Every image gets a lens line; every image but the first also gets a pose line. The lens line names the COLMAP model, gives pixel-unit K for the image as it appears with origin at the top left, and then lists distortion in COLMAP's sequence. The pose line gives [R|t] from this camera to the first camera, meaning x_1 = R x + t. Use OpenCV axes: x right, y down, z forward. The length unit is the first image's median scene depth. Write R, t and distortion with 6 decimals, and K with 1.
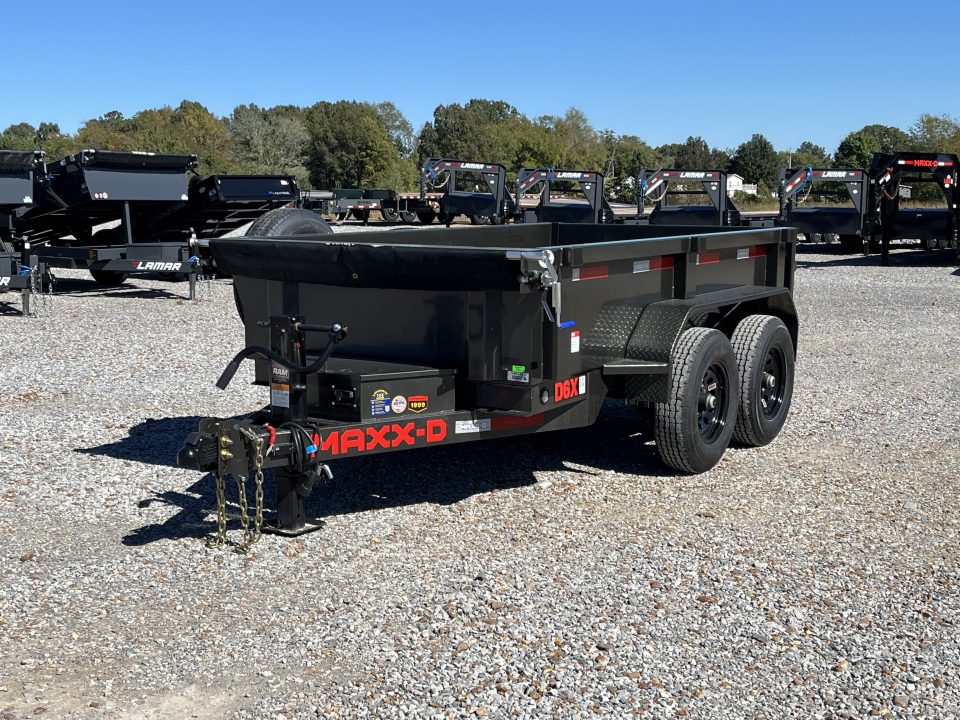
lens RADIAL K [[1324.0, 0, 476.3], [0, 1324.0, 376.2], [0, 0, 1]] dist [0.125981, -0.447781]
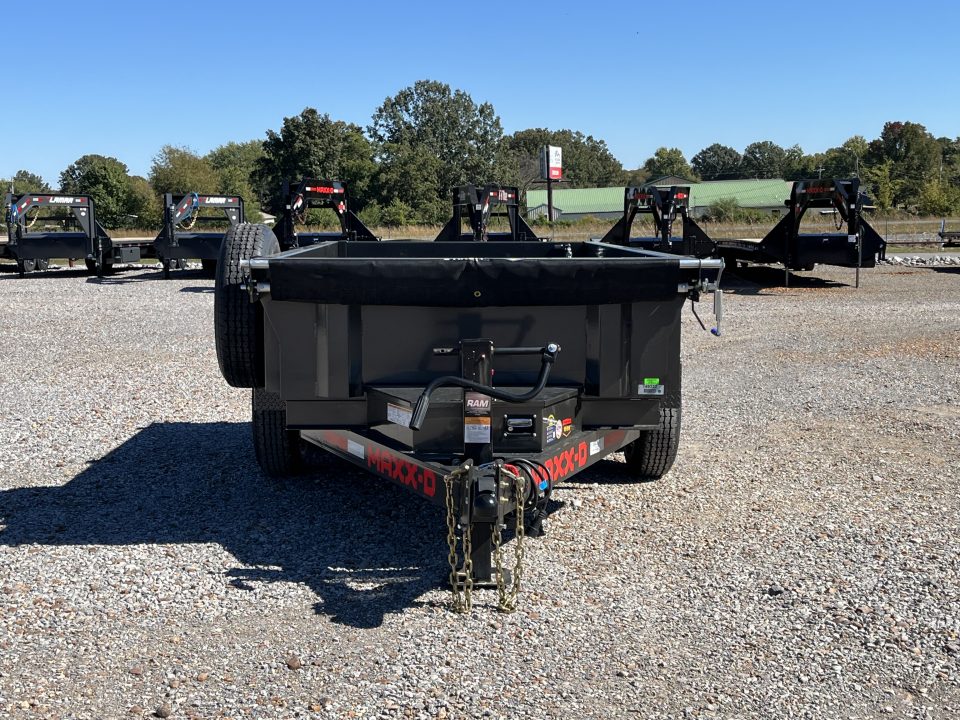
lens RADIAL K [[1324.0, 0, 476.3], [0, 1324.0, 376.2], [0, 0, 1]] dist [0.125981, -0.447781]
pose [[0.825214, -0.071566, 0.560268, -0.253775], [0.084185, 0.996445, 0.003287, -0.009617], [-0.558511, 0.044454, 0.828305, 0.107623]]
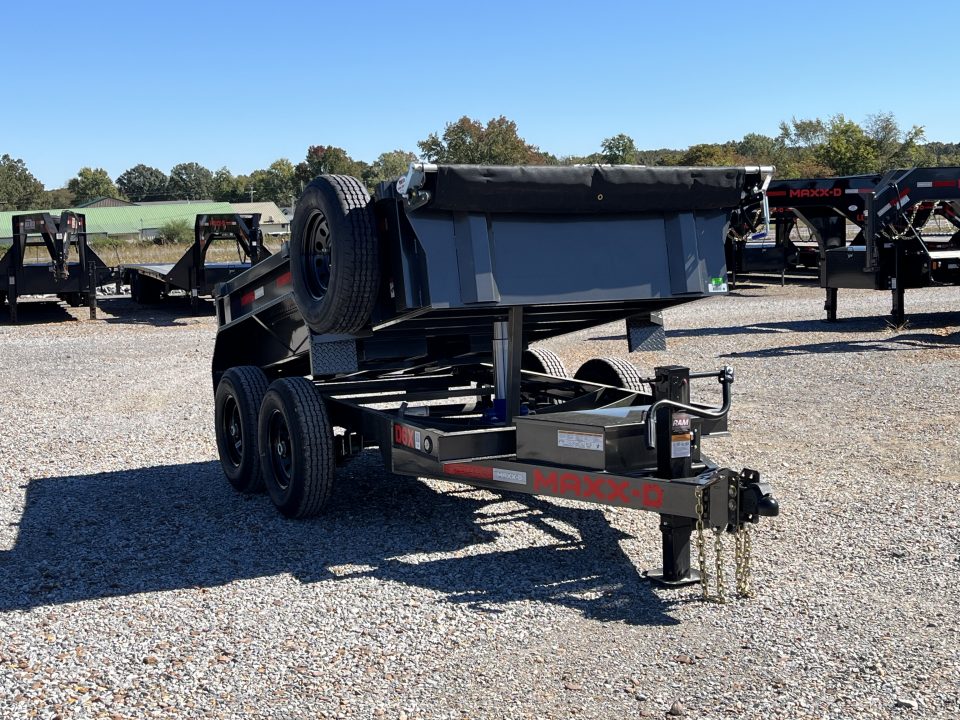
lens RADIAL K [[1340.8, 0, 480.0], [0, 1340.8, 360.0], [0, 0, 1]] dist [0.125476, -0.430459]
pose [[0.497043, -0.096002, 0.862399, -0.435917], [0.143602, 0.989257, 0.027359, -0.039687], [-0.855761, 0.110244, 0.505490, 0.242092]]
